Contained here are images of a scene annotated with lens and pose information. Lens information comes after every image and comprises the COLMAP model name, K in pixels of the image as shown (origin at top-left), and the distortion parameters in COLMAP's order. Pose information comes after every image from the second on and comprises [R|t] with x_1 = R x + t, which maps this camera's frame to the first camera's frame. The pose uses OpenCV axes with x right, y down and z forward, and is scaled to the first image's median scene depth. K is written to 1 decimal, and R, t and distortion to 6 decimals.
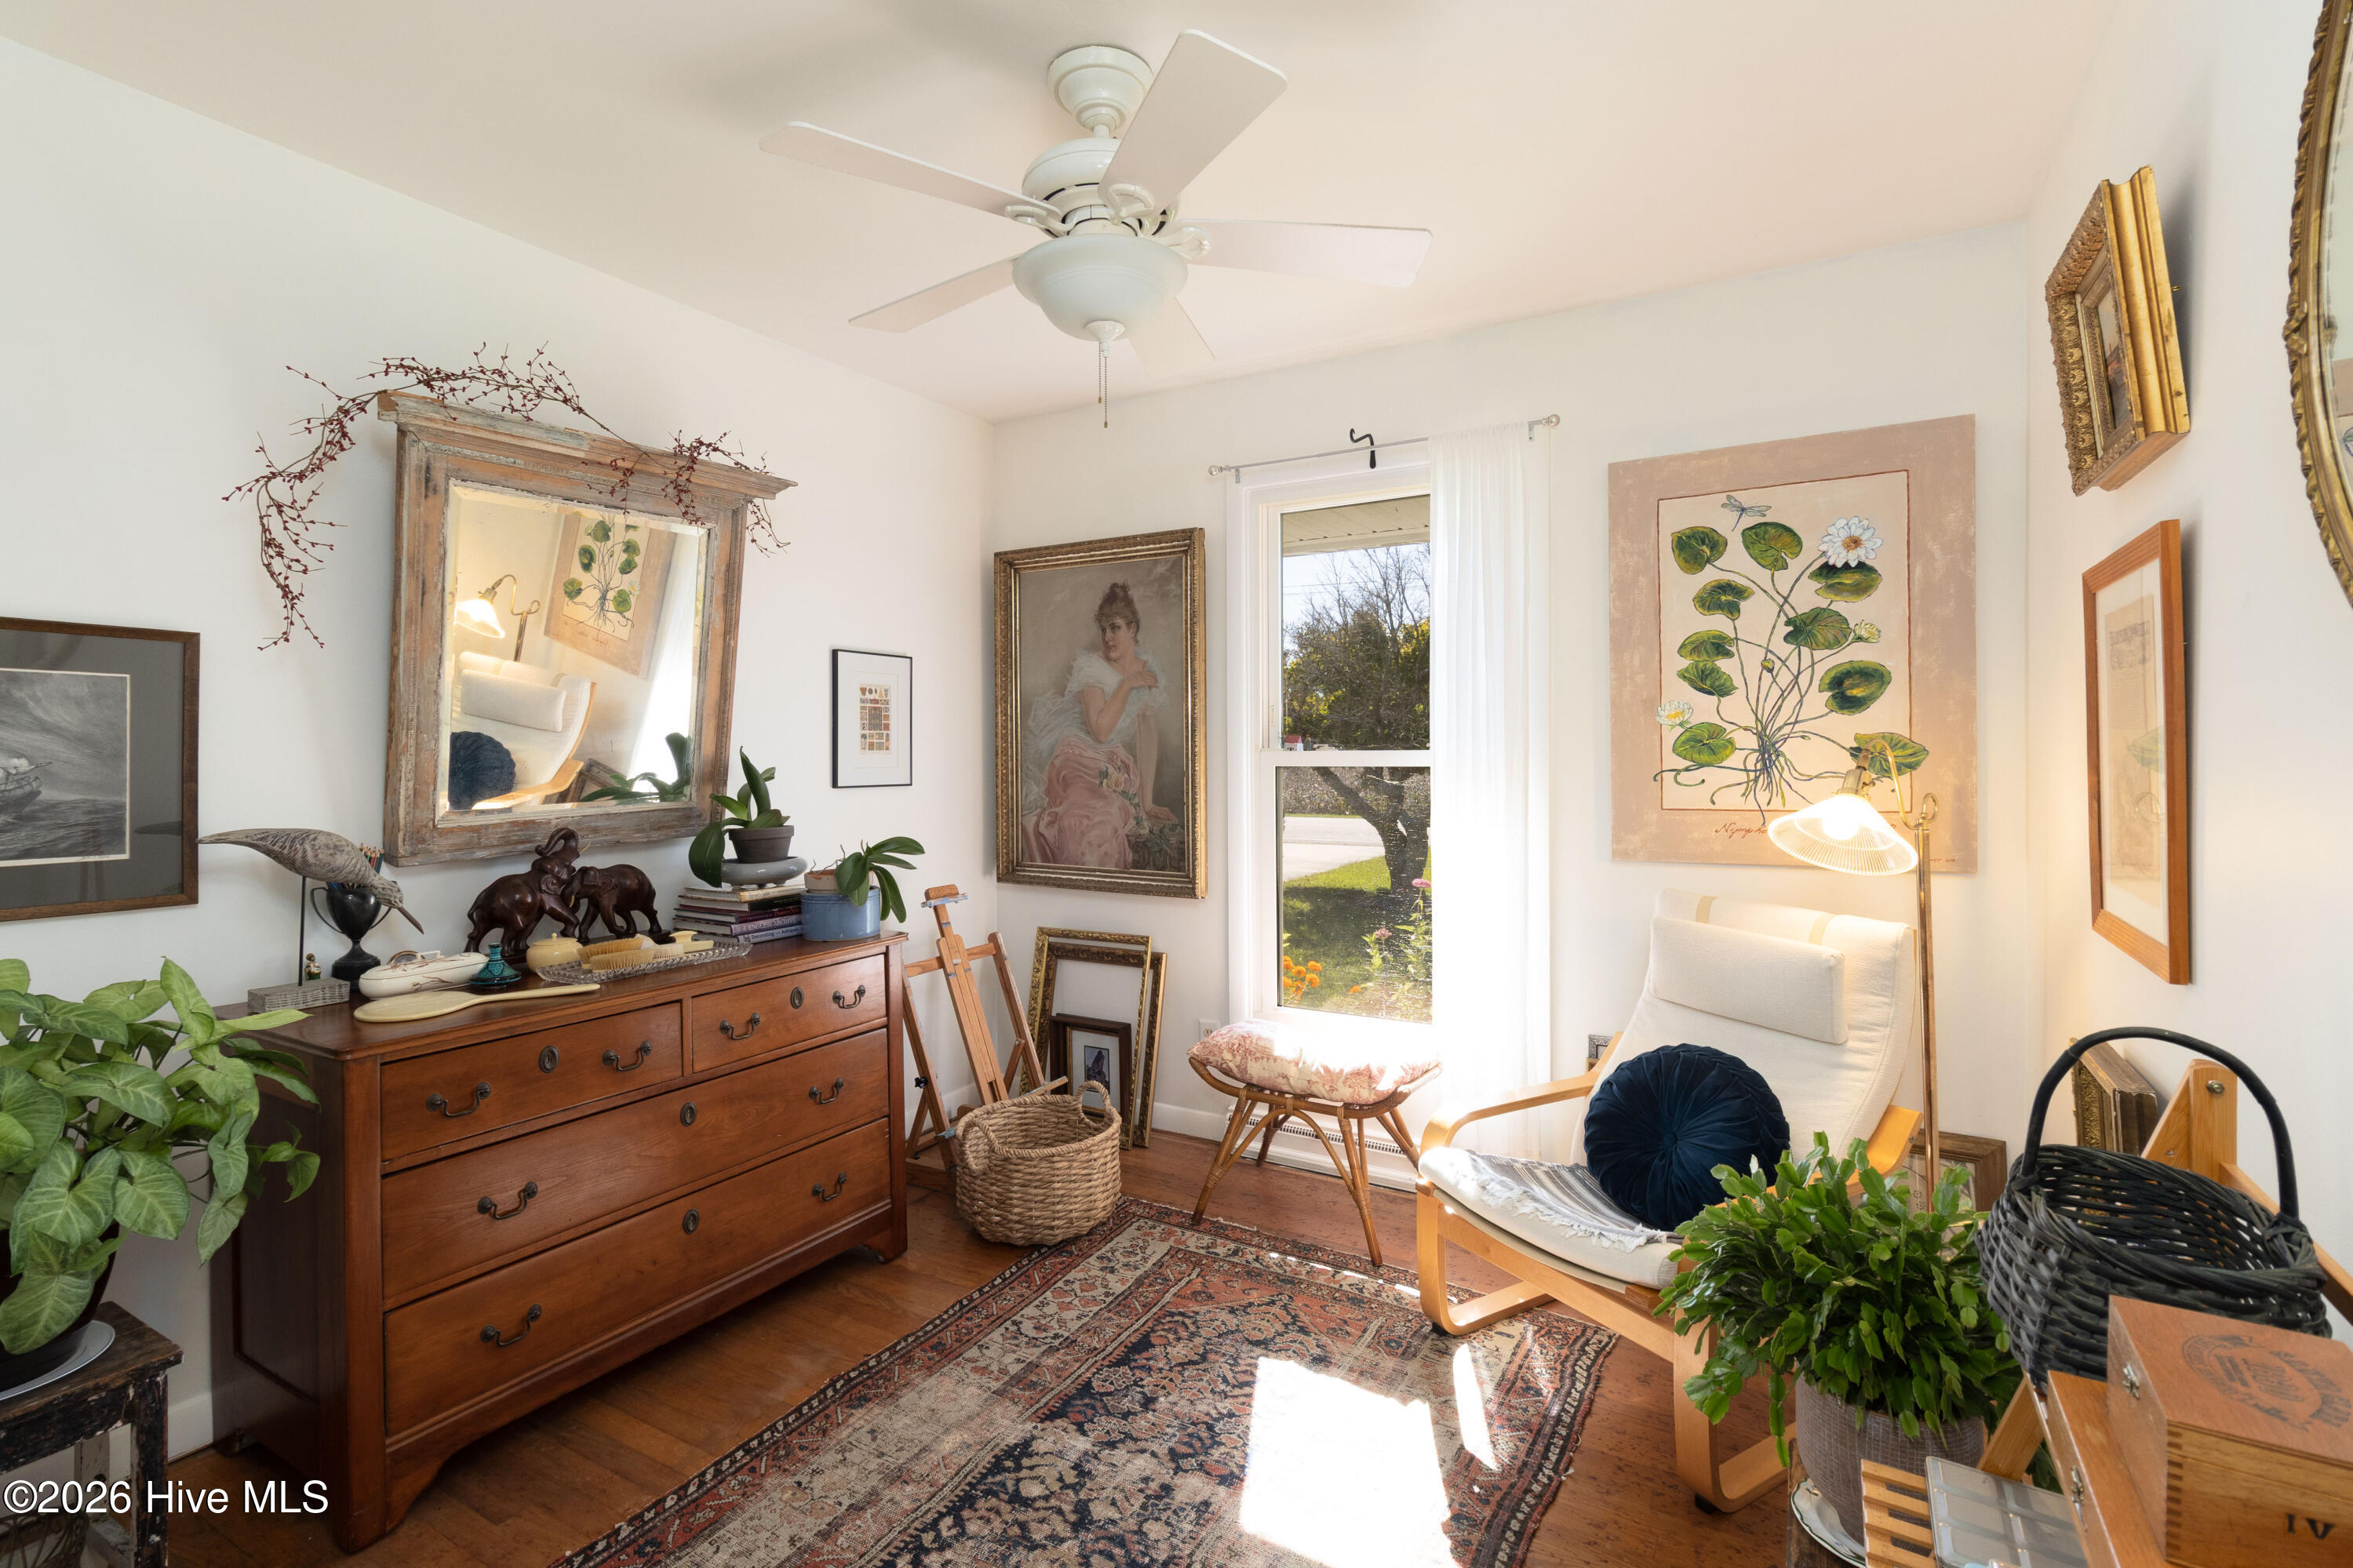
lens RADIAL K [[1089.8, 0, 1179.6], [0, 1089.8, 760.0], [0, 0, 1]] dist [0.005503, 0.001734]
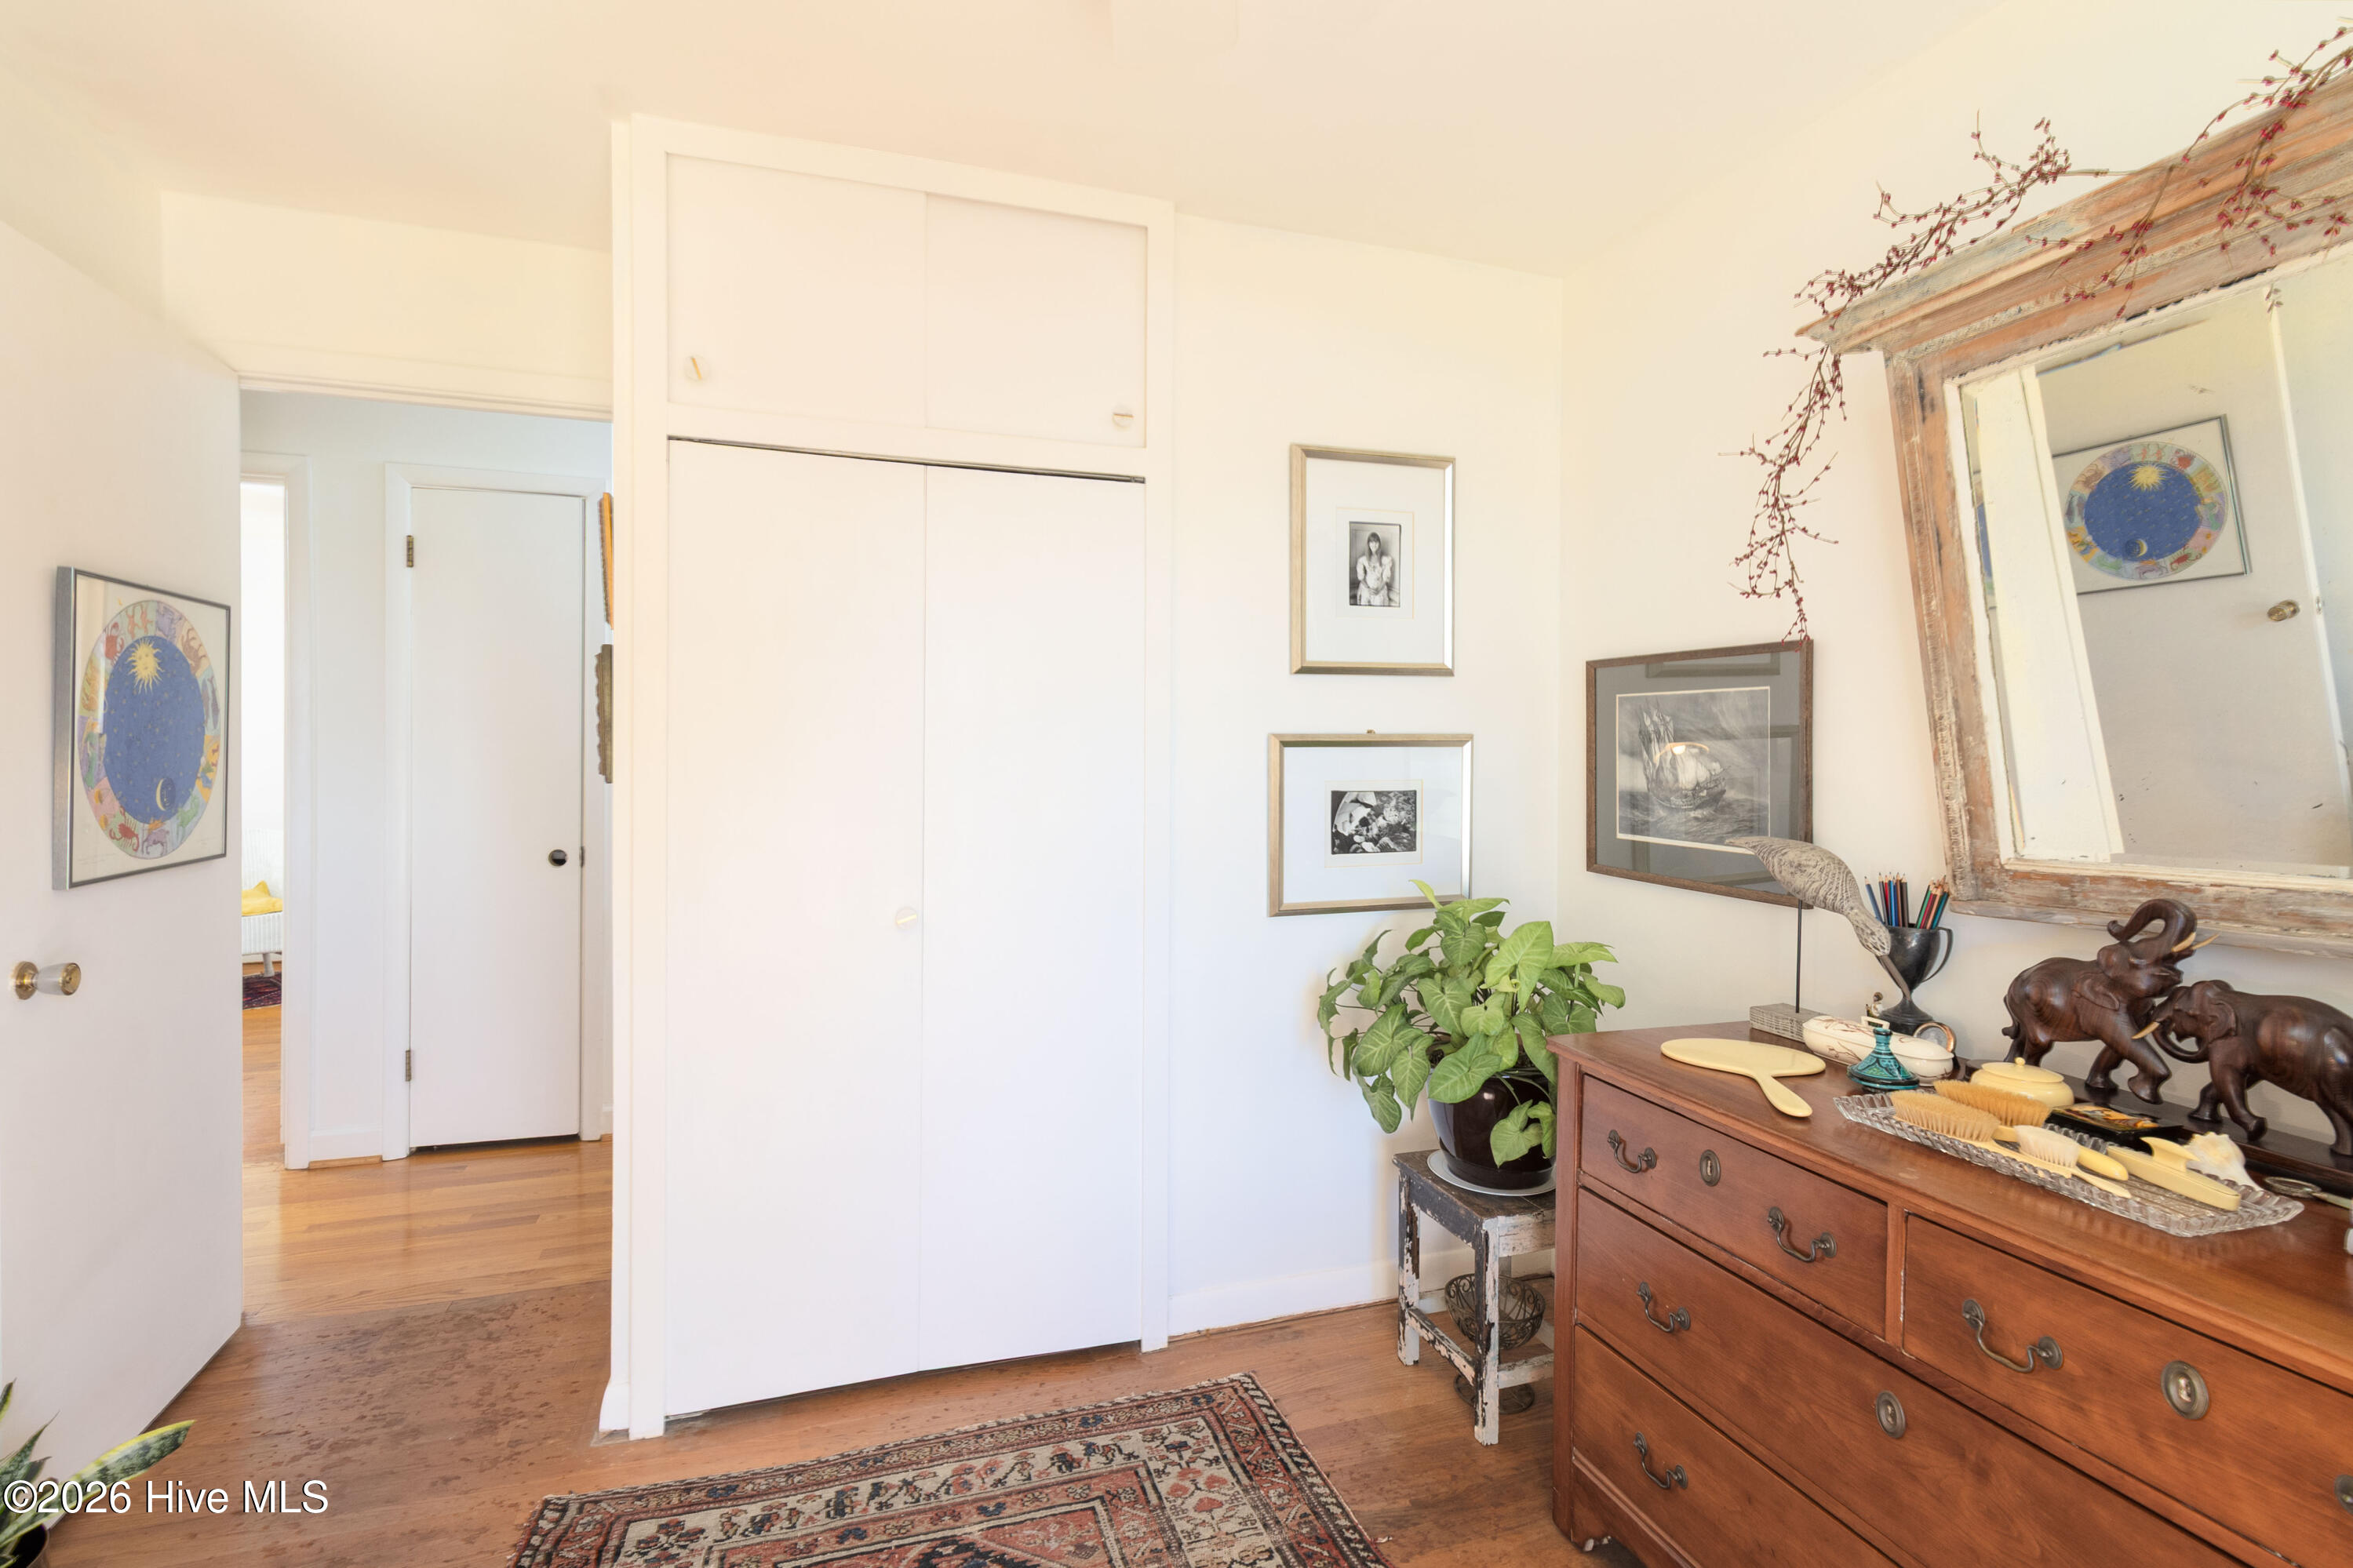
lens RADIAL K [[1089.8, 0, 1179.6], [0, 1089.8, 760.0], [0, 0, 1]] dist [0.005503, 0.001734]
pose [[-0.650937, 0.010047, -0.759065, 0.214813], [-0.004382, 0.999846, 0.016992, -0.018780], [0.759119, 0.014386, -0.650793, 1.119088]]
